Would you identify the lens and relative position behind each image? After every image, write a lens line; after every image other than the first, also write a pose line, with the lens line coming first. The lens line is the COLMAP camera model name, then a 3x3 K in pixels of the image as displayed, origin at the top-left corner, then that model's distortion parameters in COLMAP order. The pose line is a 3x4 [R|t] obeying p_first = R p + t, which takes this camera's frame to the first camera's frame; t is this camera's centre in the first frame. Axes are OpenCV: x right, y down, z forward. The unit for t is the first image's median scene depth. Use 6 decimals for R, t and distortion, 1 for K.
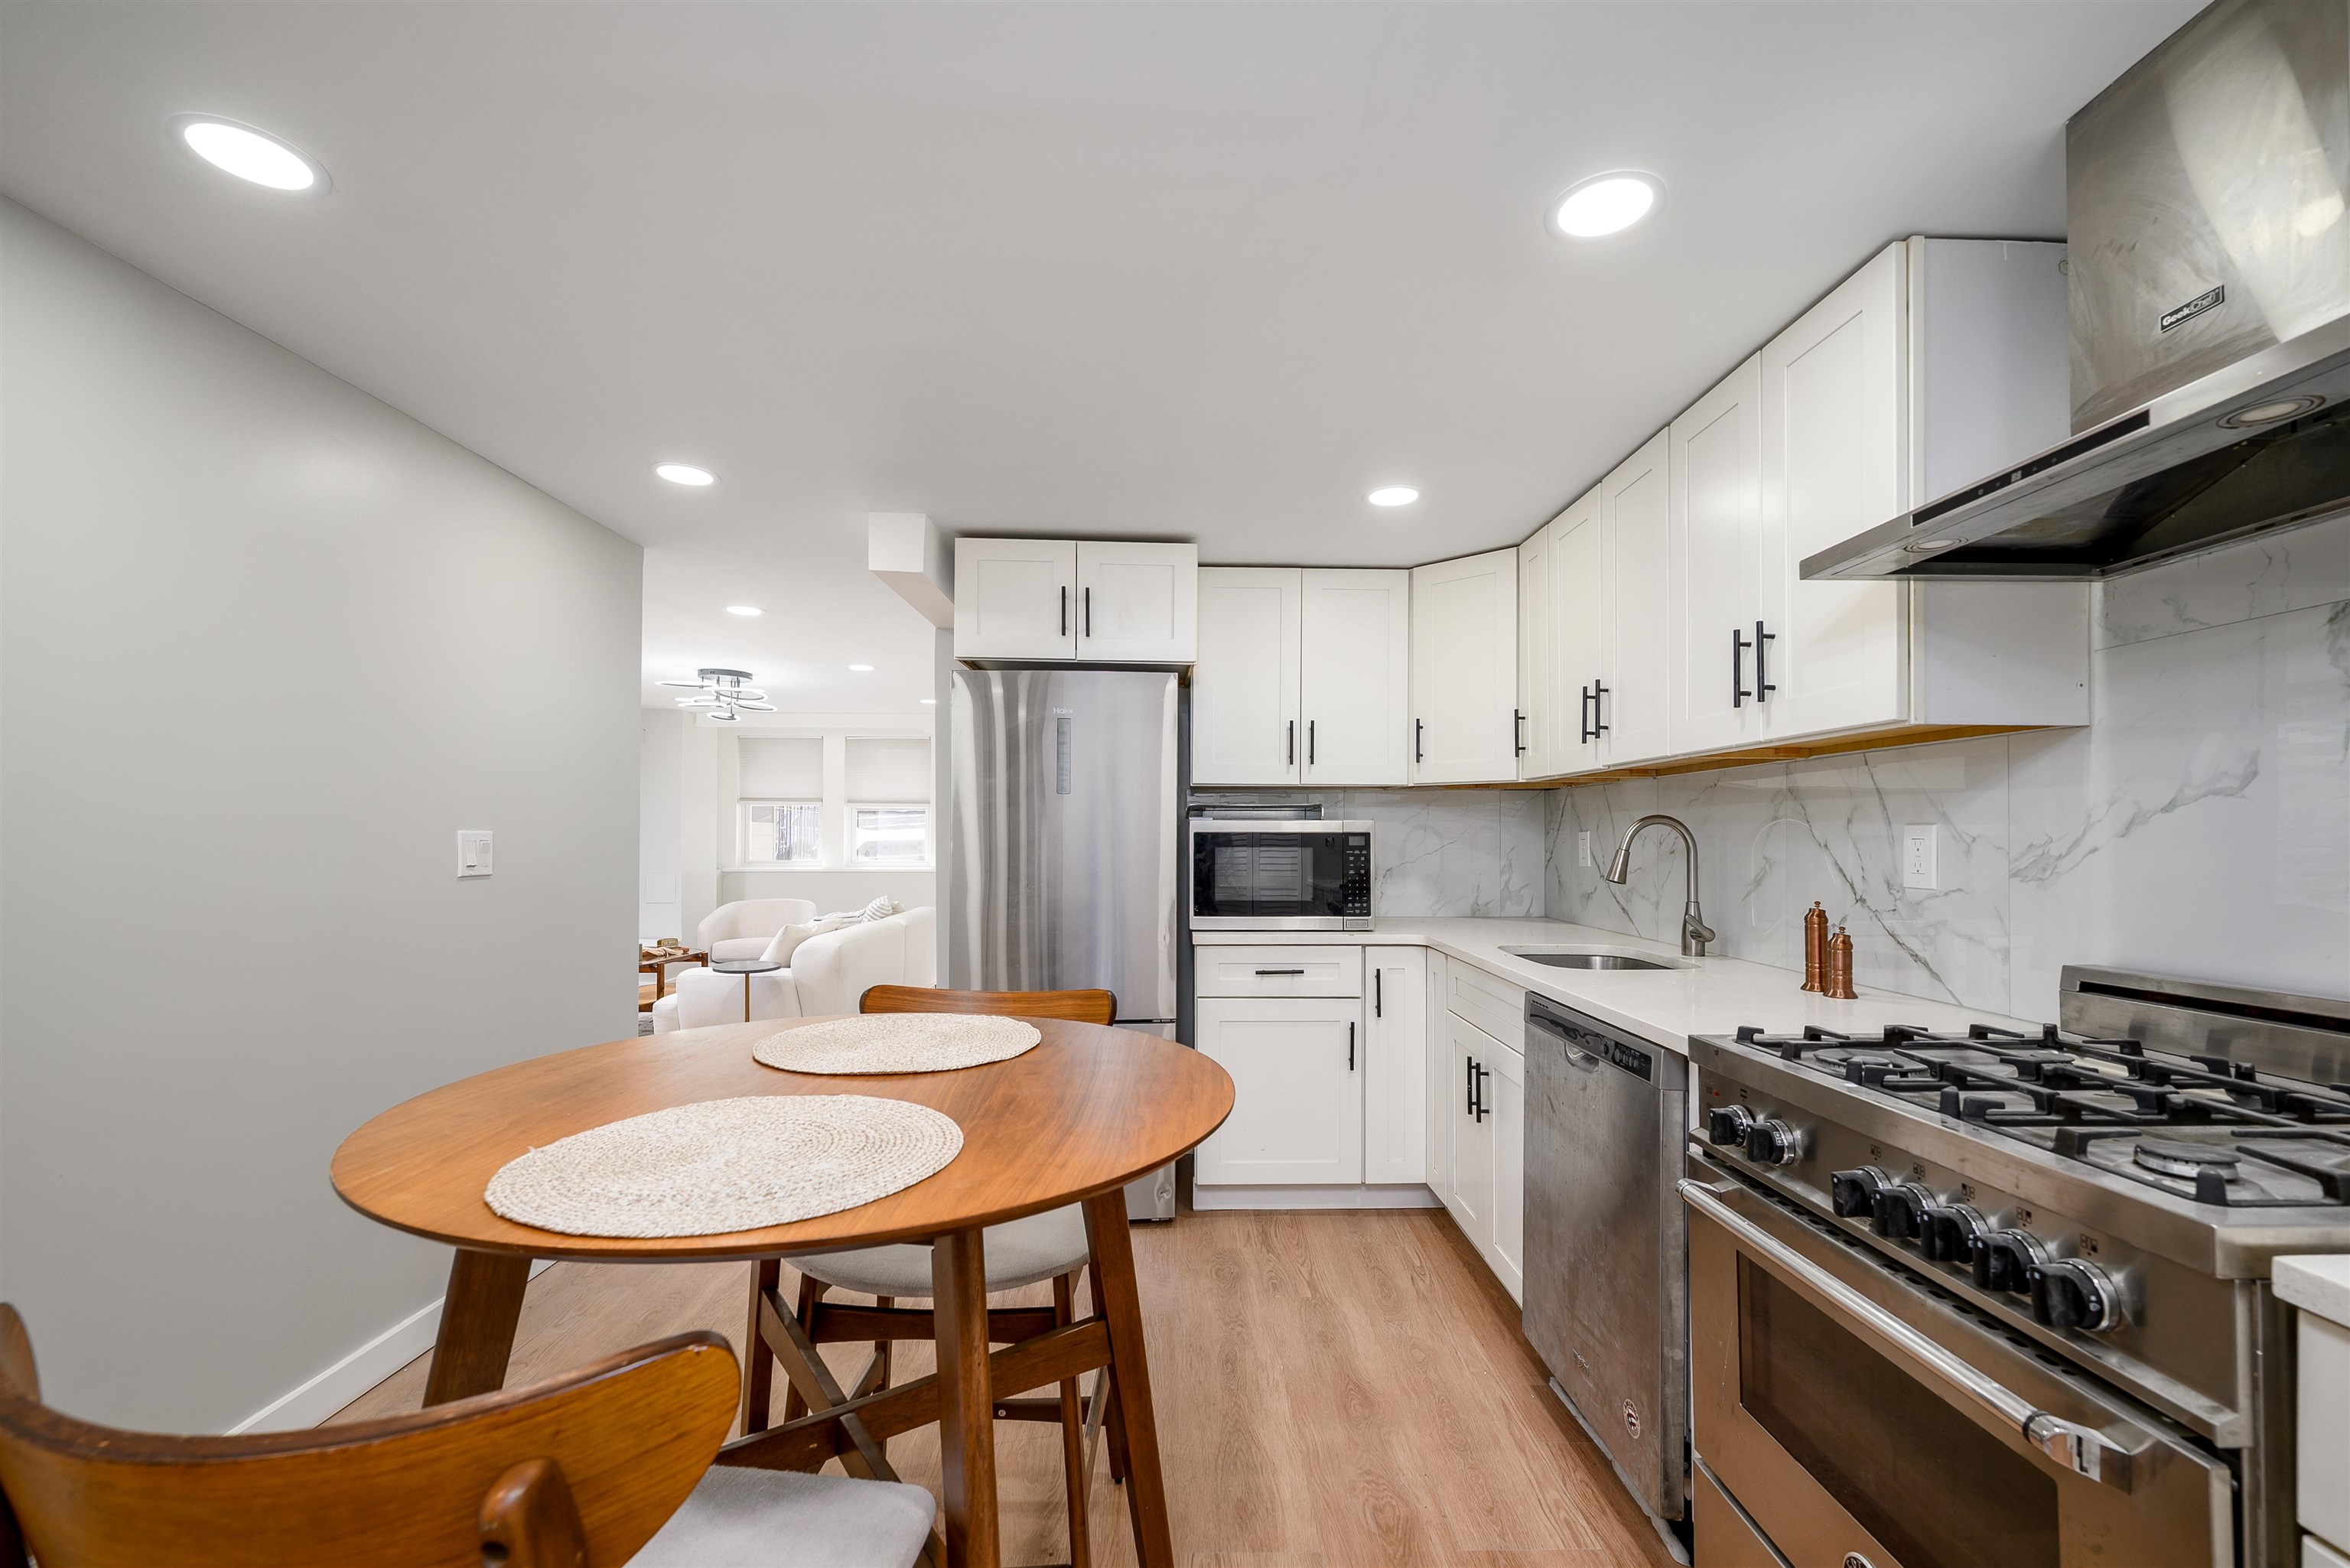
lens RADIAL K [[961.0, 0, 1192.2], [0, 961.0, 831.9], [0, 0, 1]] dist [-0.000475, -0.000761]
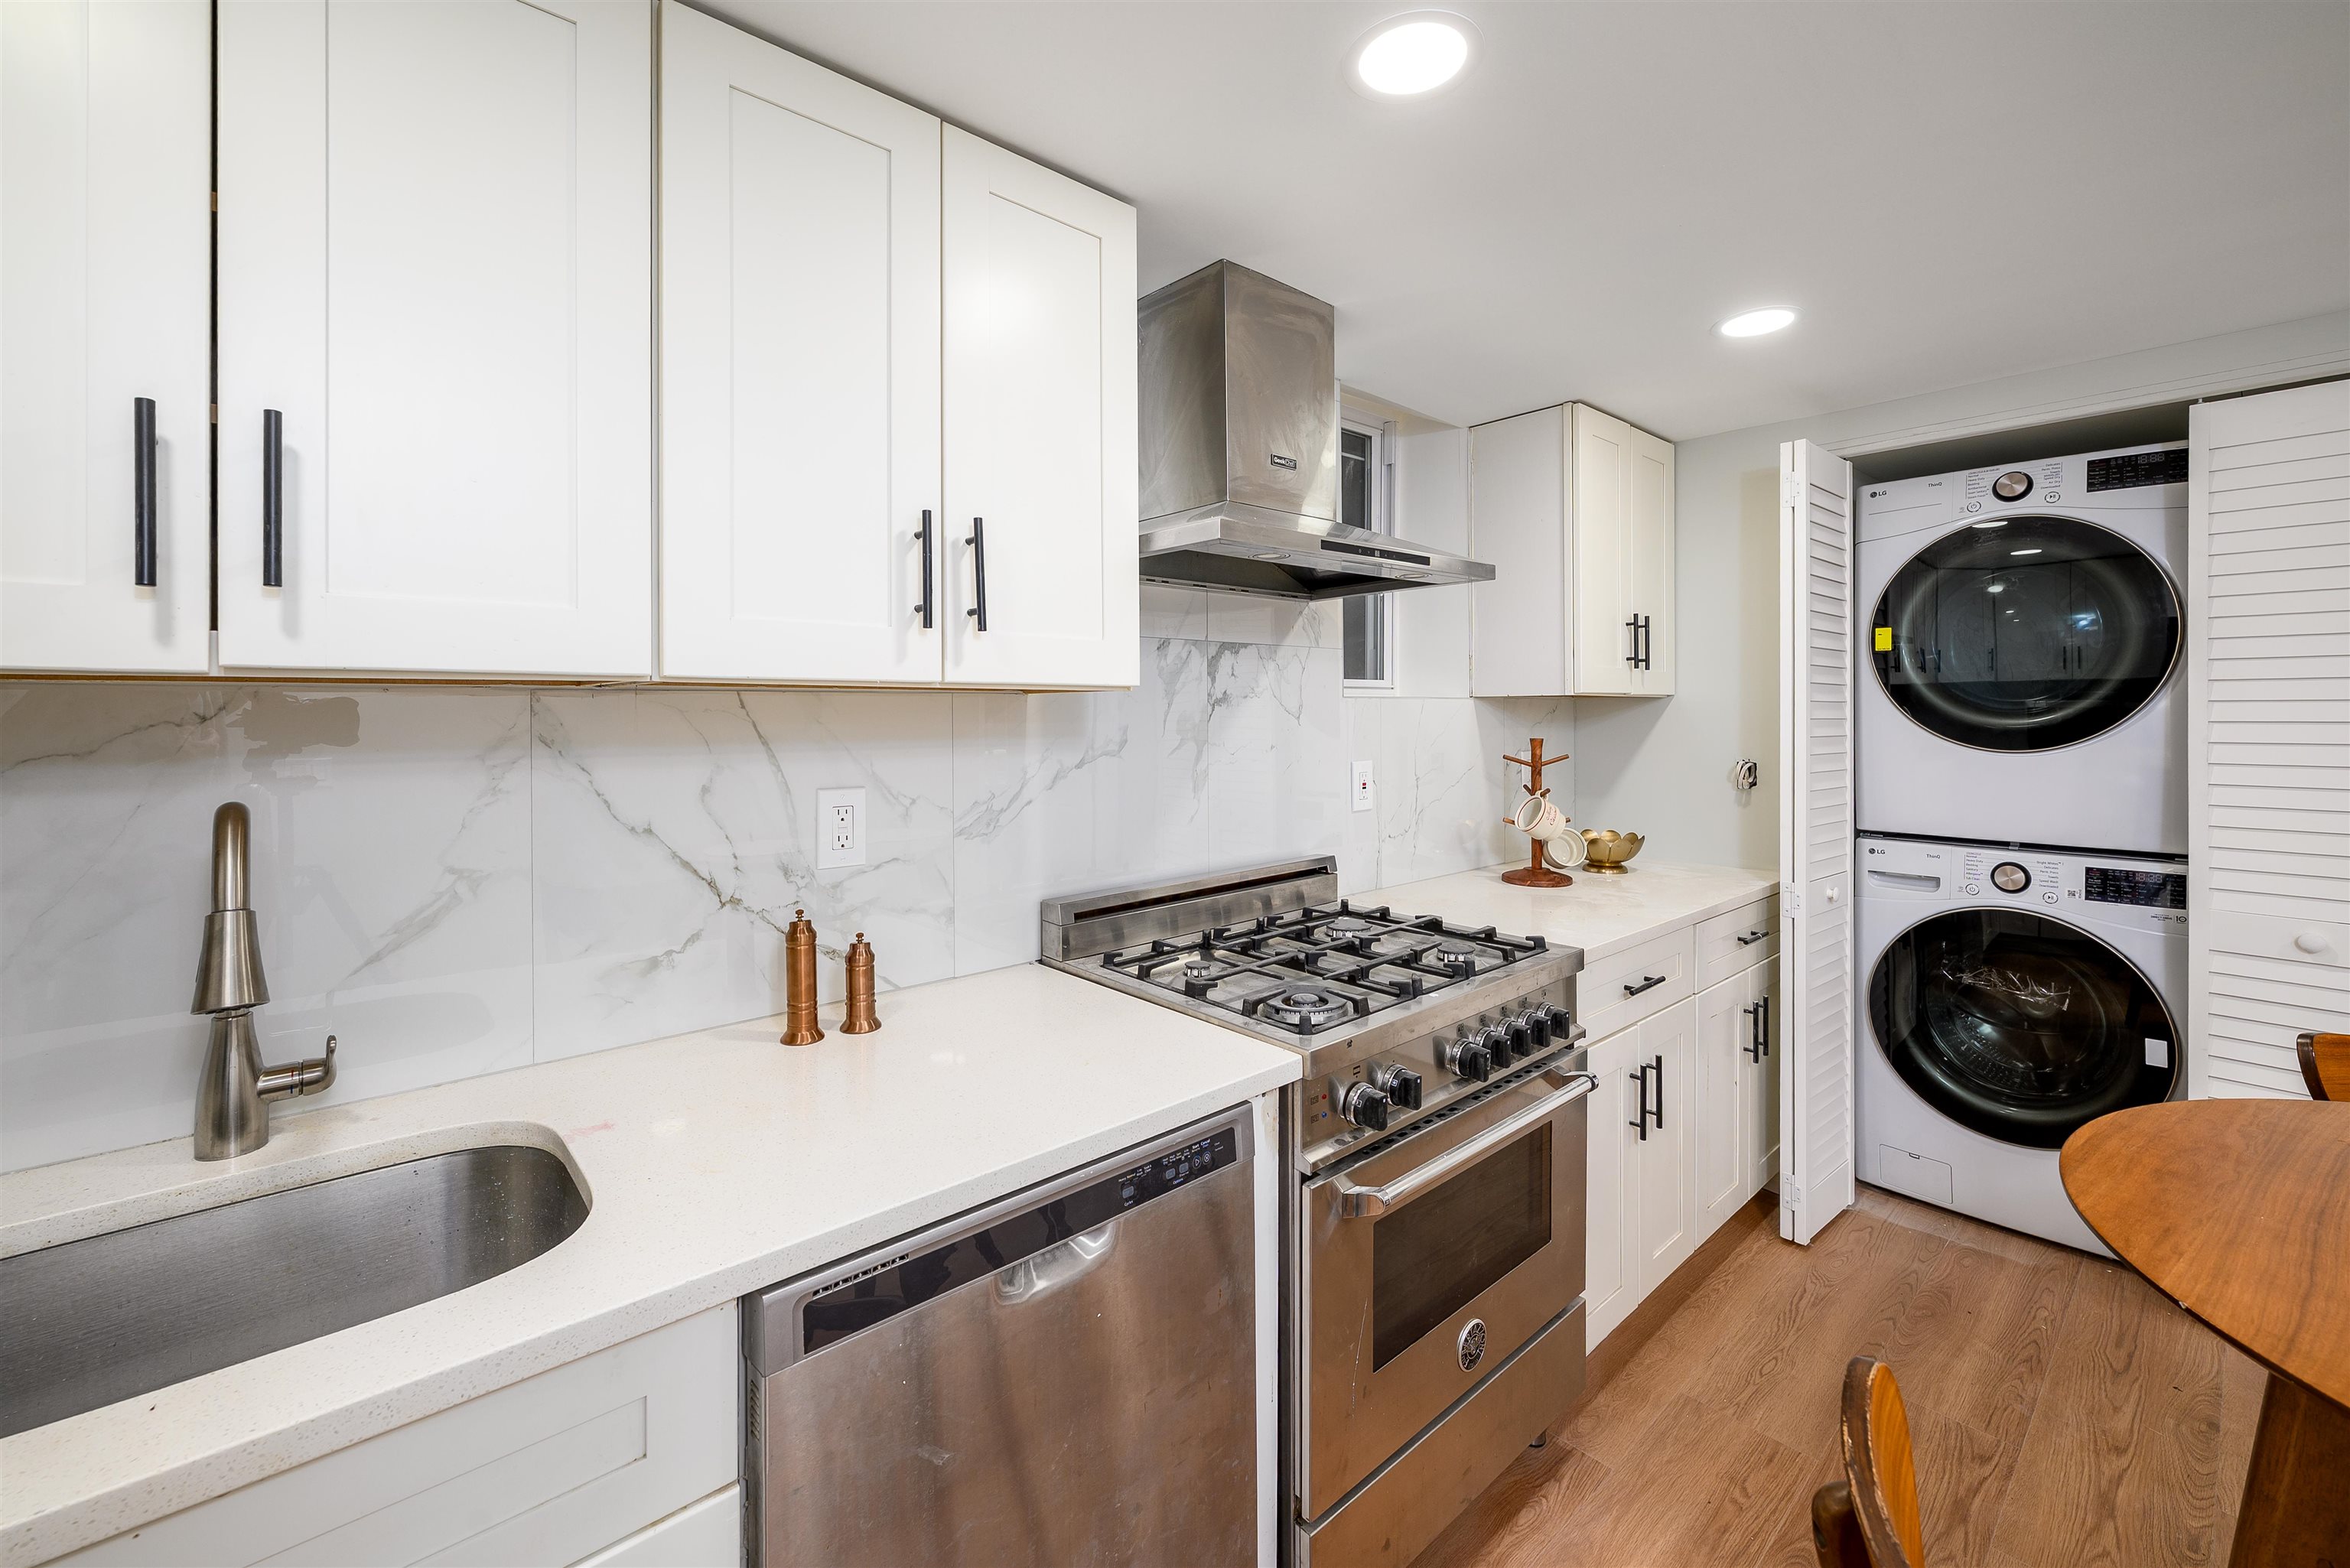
lens RADIAL K [[961.0, 0, 1168.9], [0, 961.0, 712.5], [0, 0, 1]] dist [-0.000475, -0.000761]
pose [[-0.649703, -0.002570, 0.760184, -0.029887], [-0.003478, 0.999994, 0.000408, -0.050405], [-0.760180, -0.002379, -0.649708, 0.904360]]
